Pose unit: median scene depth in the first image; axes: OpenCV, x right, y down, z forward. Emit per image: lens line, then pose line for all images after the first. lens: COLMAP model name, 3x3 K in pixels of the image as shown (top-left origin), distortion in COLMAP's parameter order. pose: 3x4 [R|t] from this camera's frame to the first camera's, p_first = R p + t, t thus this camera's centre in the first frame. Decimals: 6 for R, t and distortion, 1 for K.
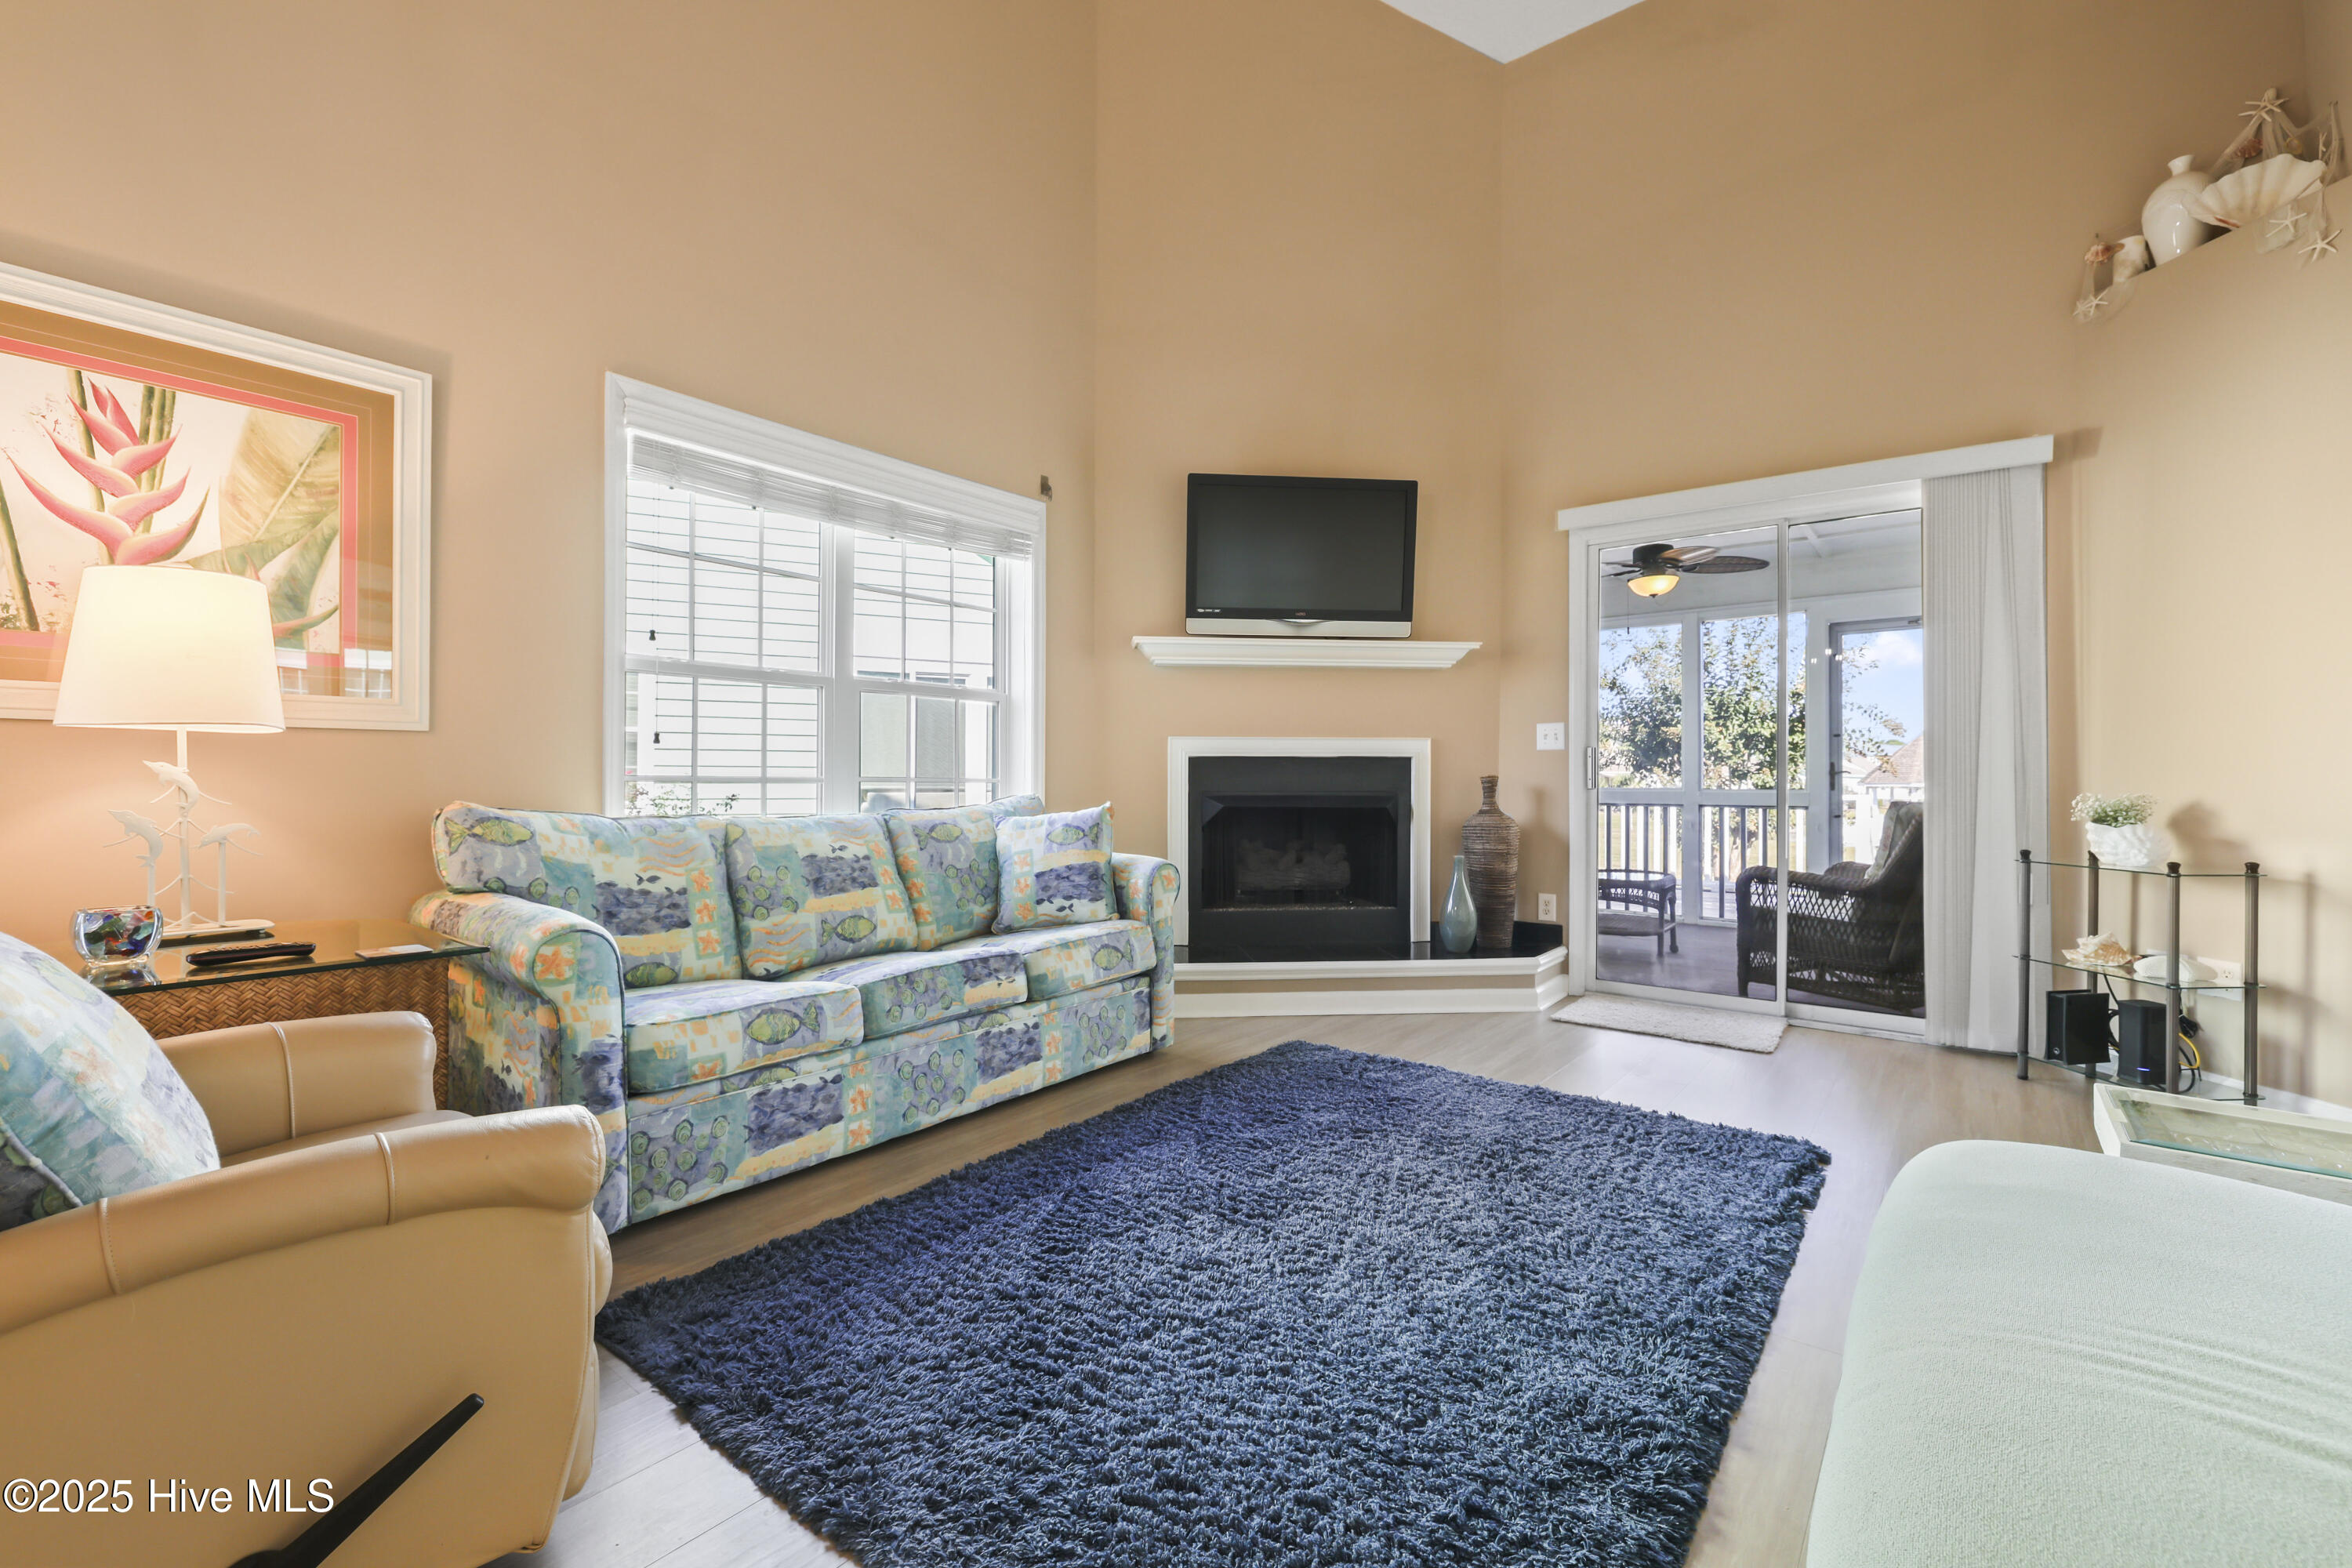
lens RADIAL K [[987.4, 0, 1194.8], [0, 987.4, 767.3], [0, 0, 1]] dist [-0.004593, 0.000269]
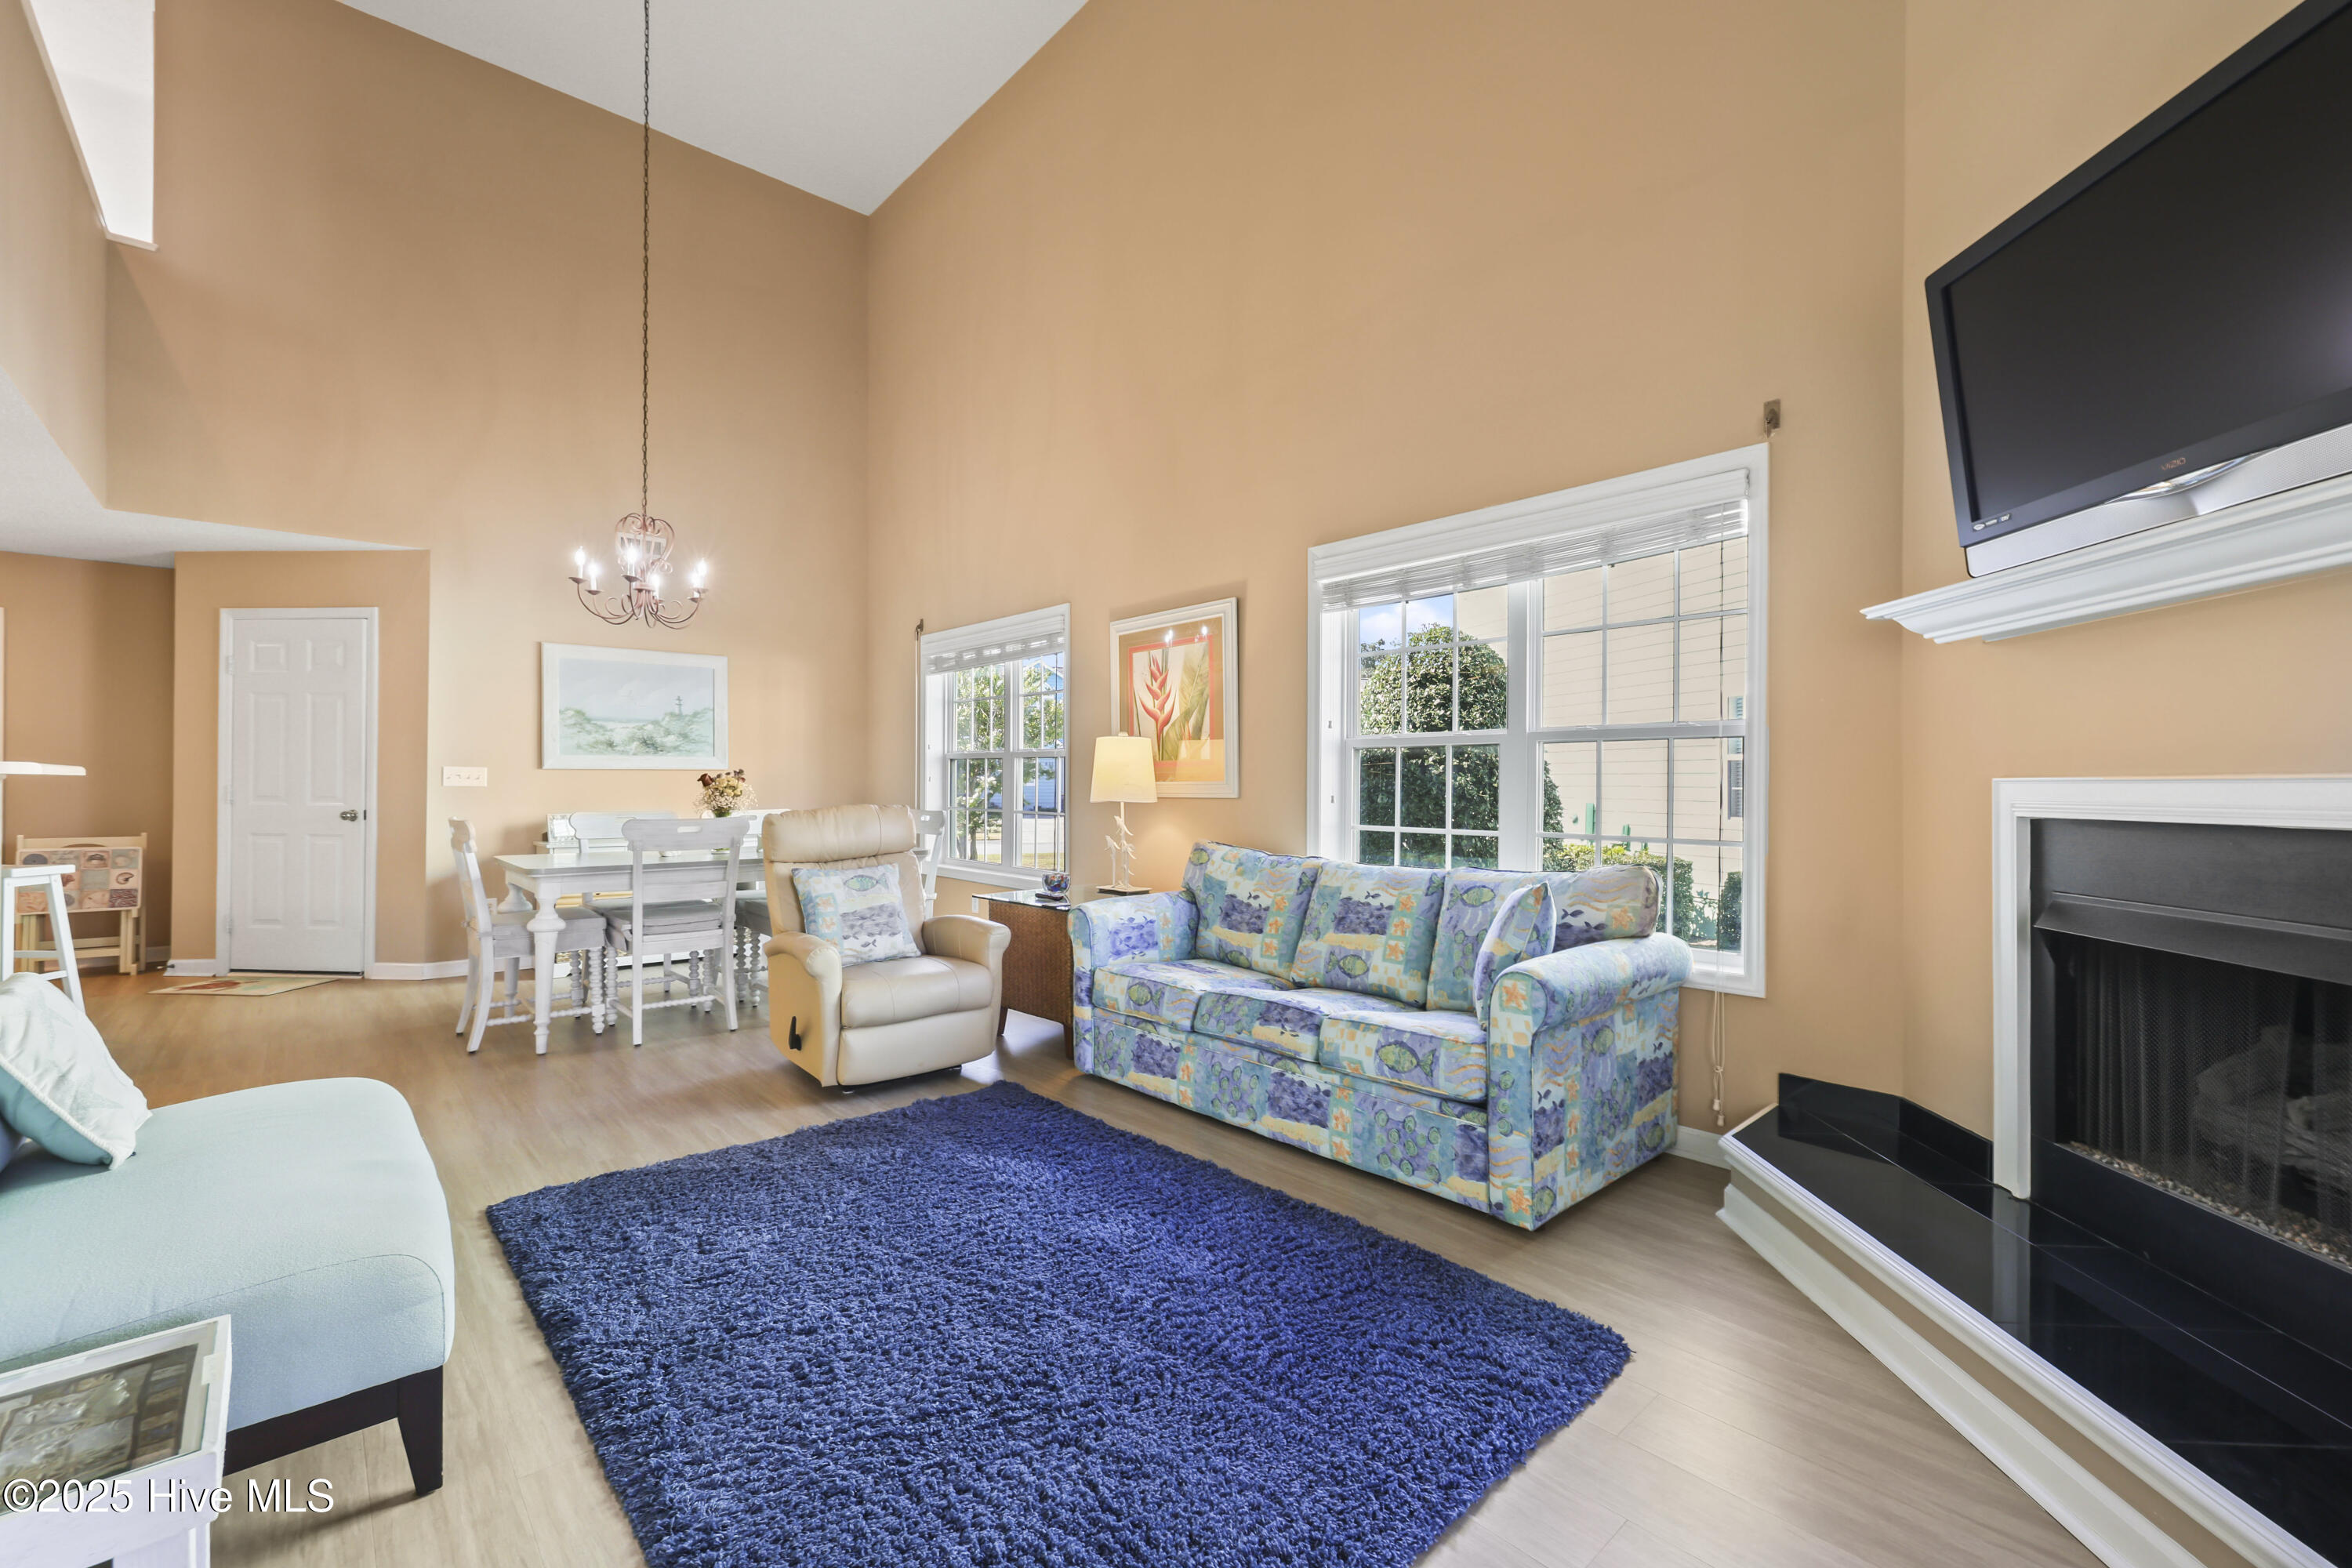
lens RADIAL K [[987.4, 0, 1192.4], [0, 987.4, 801.9], [0, 0, 1]] dist [-0.004593, 0.000269]
pose [[-0.163034, -0.011323, -0.986556, 0.577362], [-0.011210, 0.999891, -0.009624, -0.008543], [0.986557, 0.009490, -0.163143, 0.721530]]
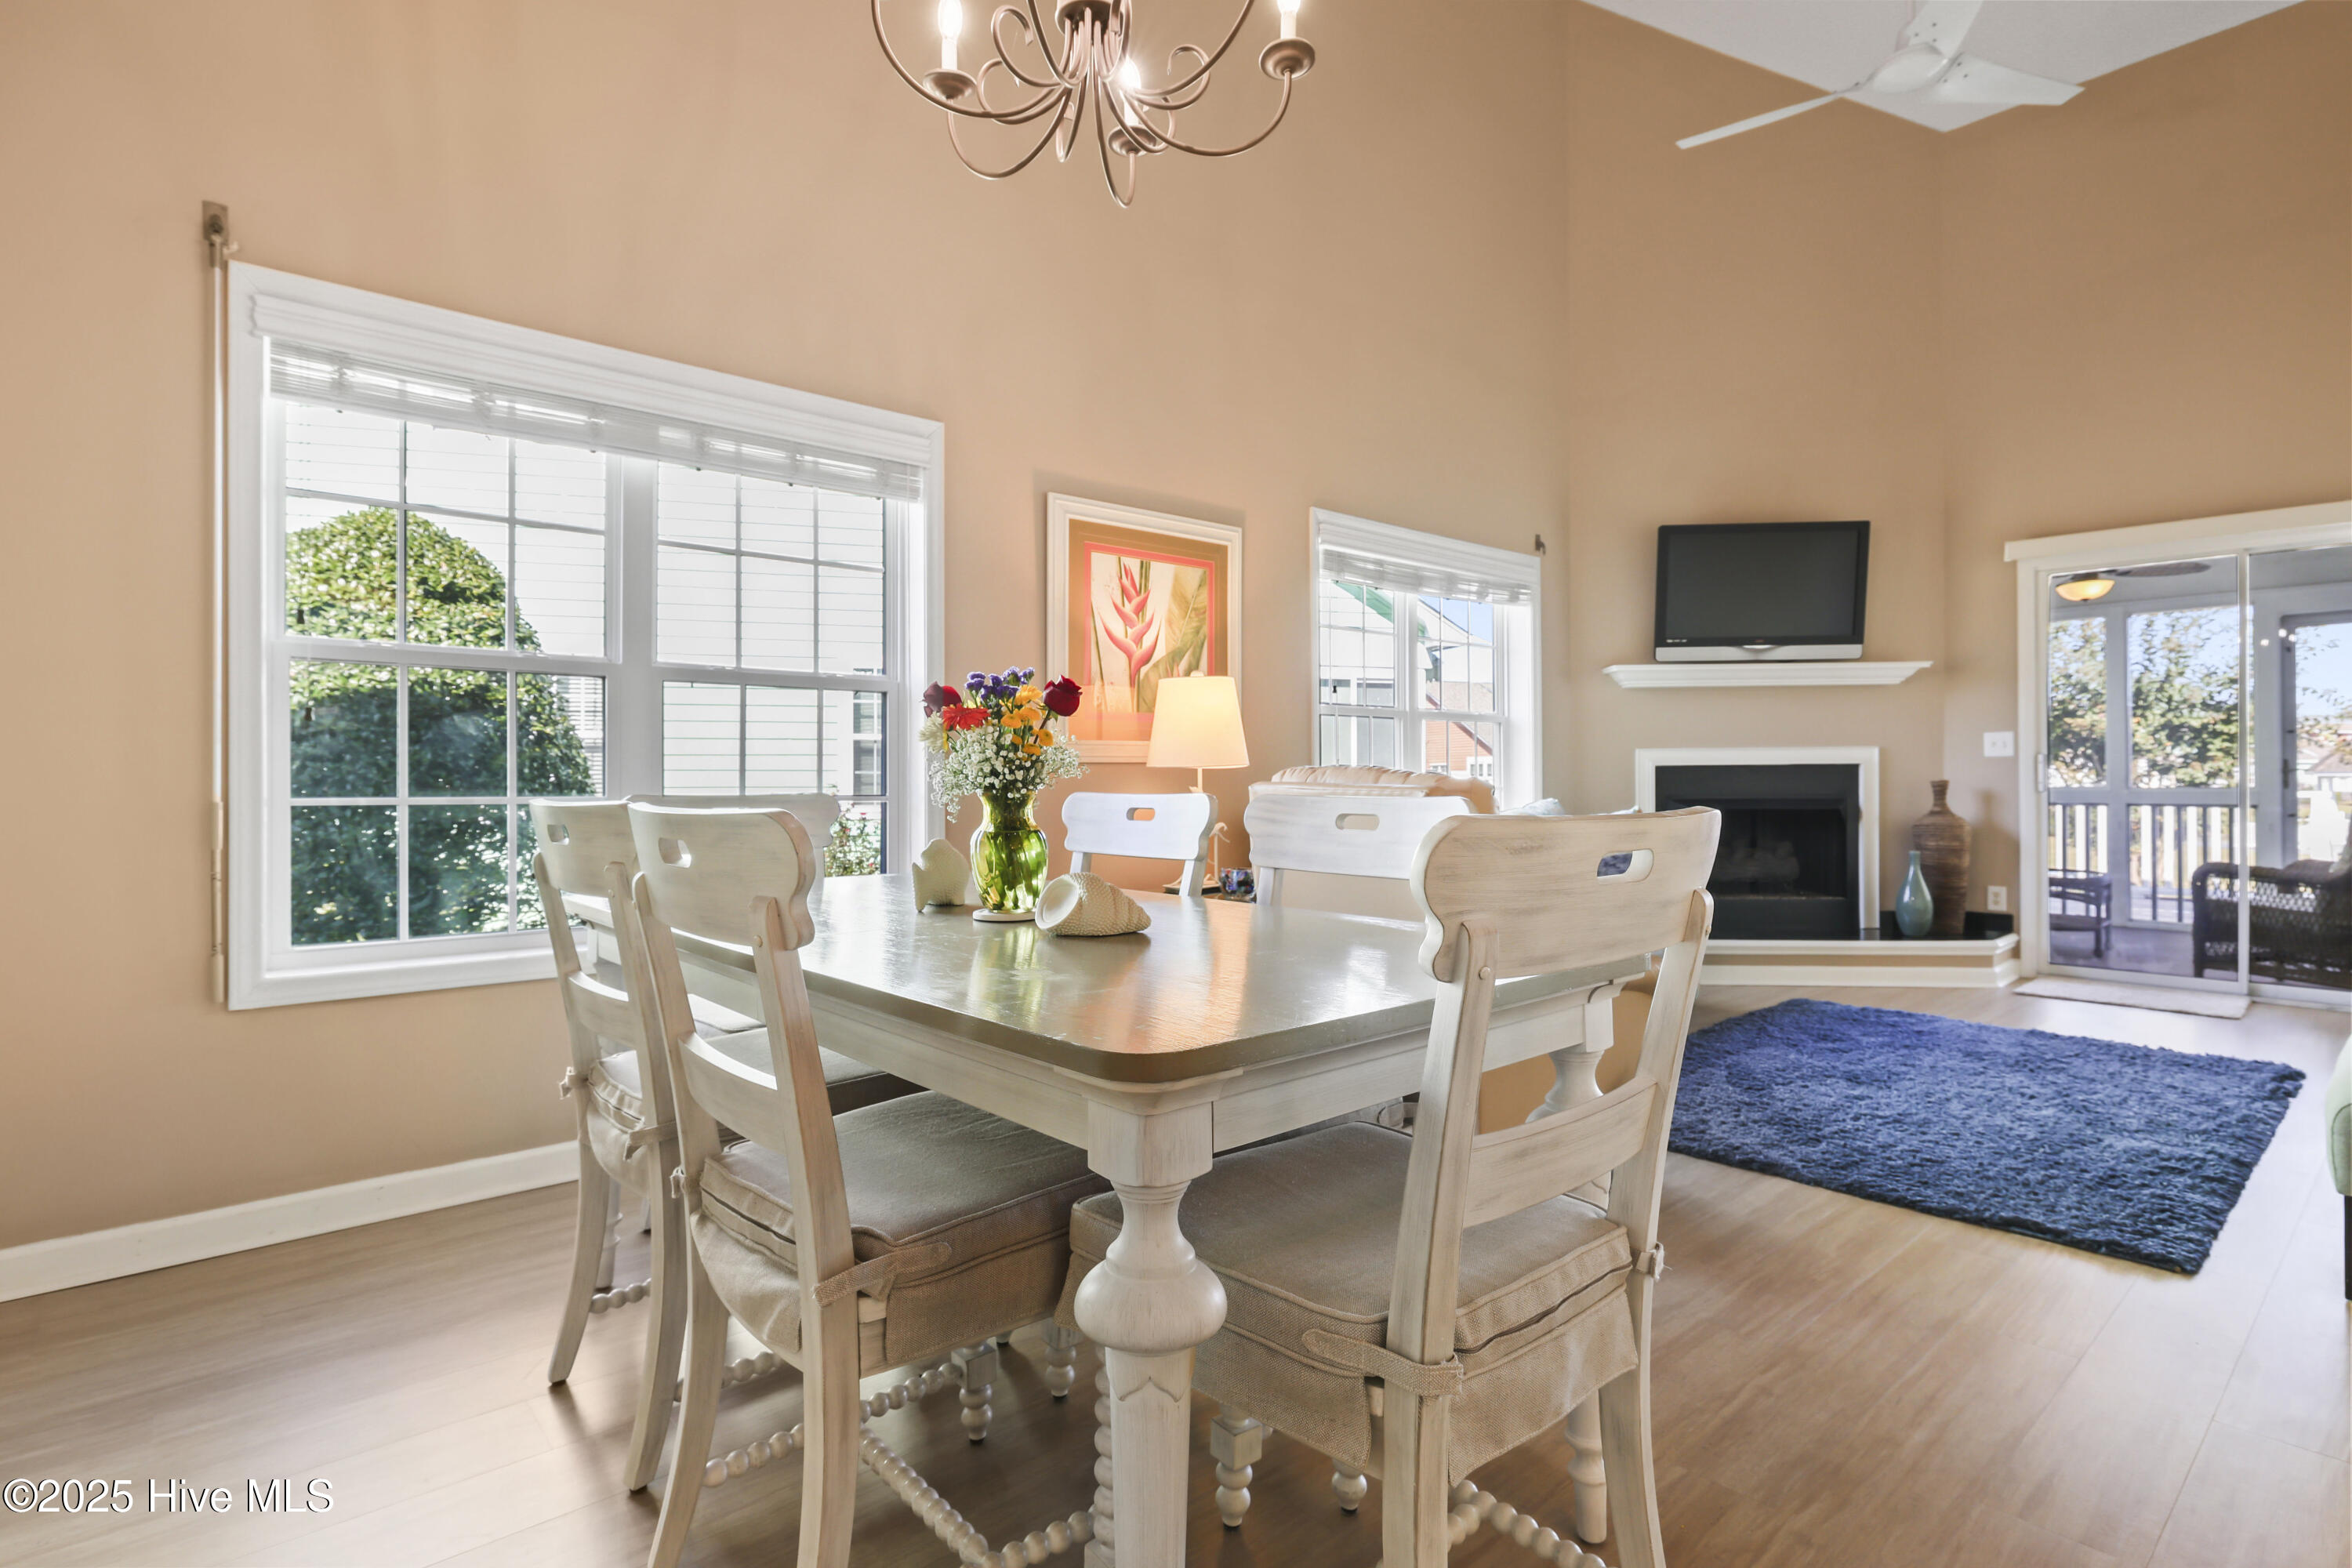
lens RADIAL K [[1133.9, 0, 1179.9], [0, 1133.9, 766.3], [0, 0, 1]] dist [-0.003562, -0.002713]
pose [[0.981719, -0.006468, -0.190225, -0.318894], [0.008210, 0.999931, 0.008371, -0.026464], [0.190158, -0.009780, 0.981705, -0.446985]]
